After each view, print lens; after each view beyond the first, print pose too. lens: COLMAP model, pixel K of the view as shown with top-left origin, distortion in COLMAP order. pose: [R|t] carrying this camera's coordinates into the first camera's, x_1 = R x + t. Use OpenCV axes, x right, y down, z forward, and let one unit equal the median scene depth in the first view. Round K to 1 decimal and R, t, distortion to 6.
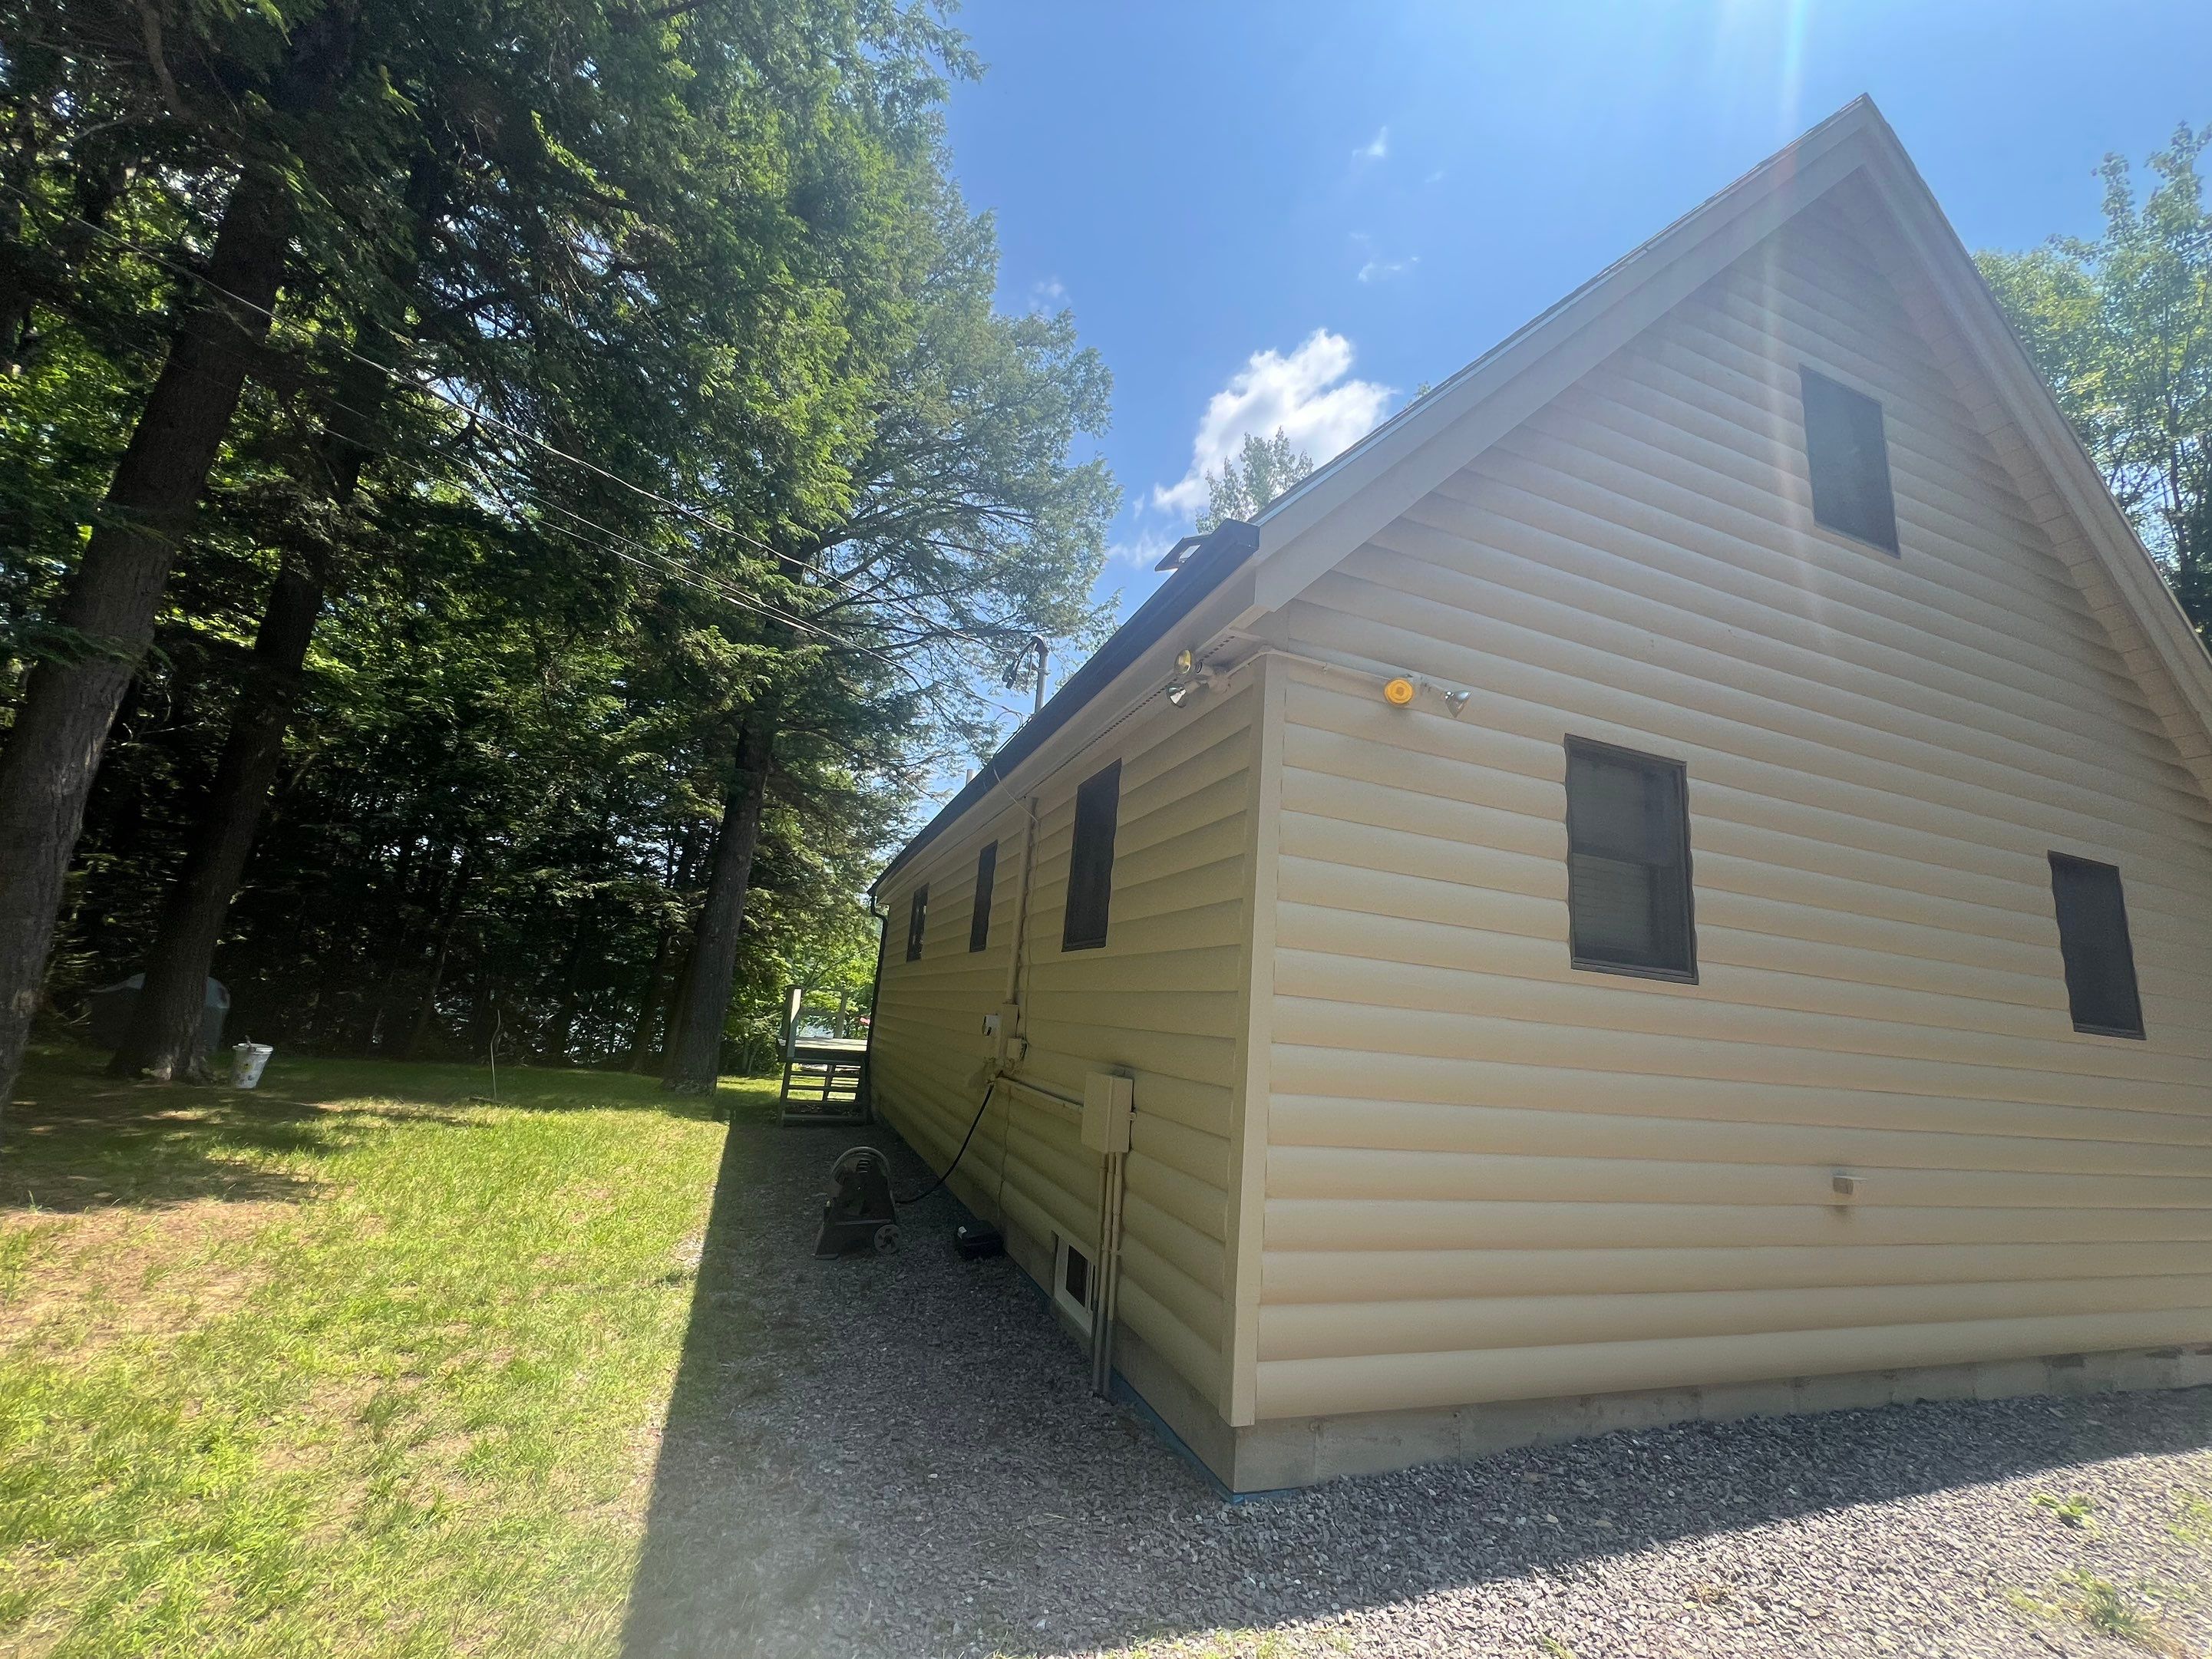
lens RADIAL K [[897.9, 0, 1106.0], [0, 897.9, 829.5], [0, 0, 1]] dist [-0.002756, 0.000516]
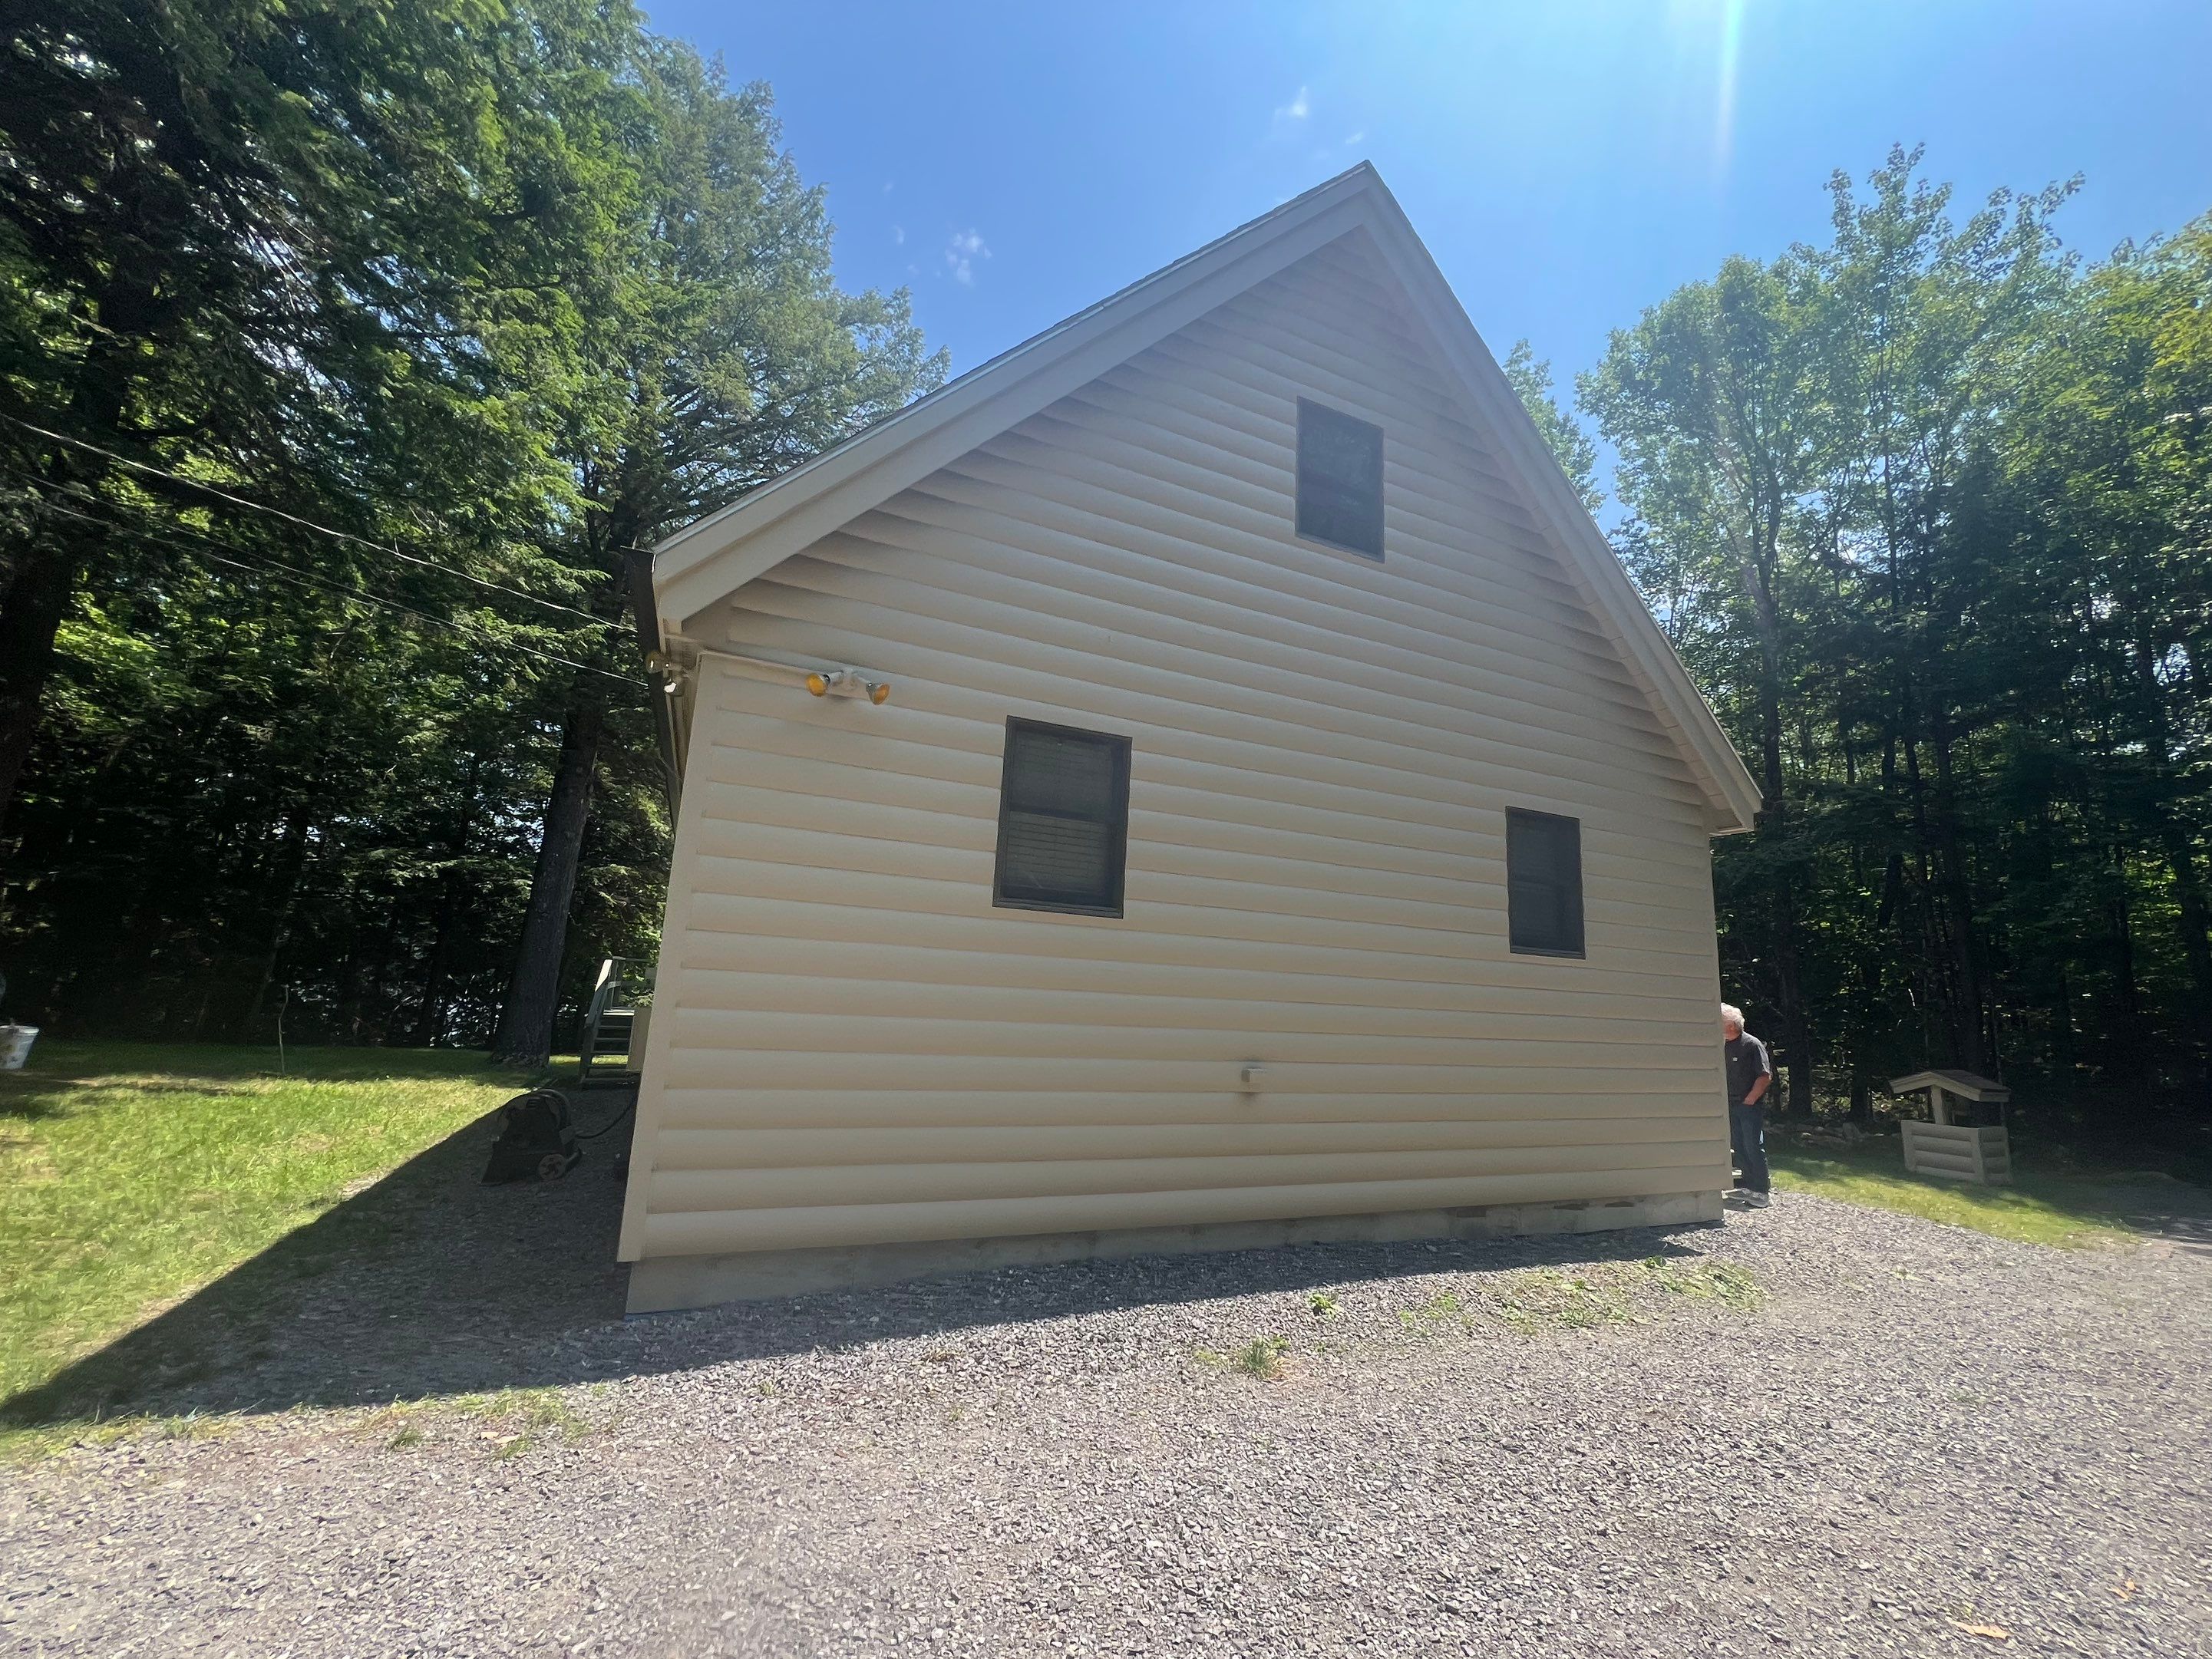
lens RADIAL K [[897.9, 0, 1106.0], [0, 897.9, 829.5], [0, 0, 1]] dist [-0.002756, 0.000516]
pose [[0.997416, -0.017444, 0.069698, 0.406067], [0.015184, 0.999346, 0.032827, 0.007317], [-0.070225, -0.031684, 0.997028, -0.167603]]
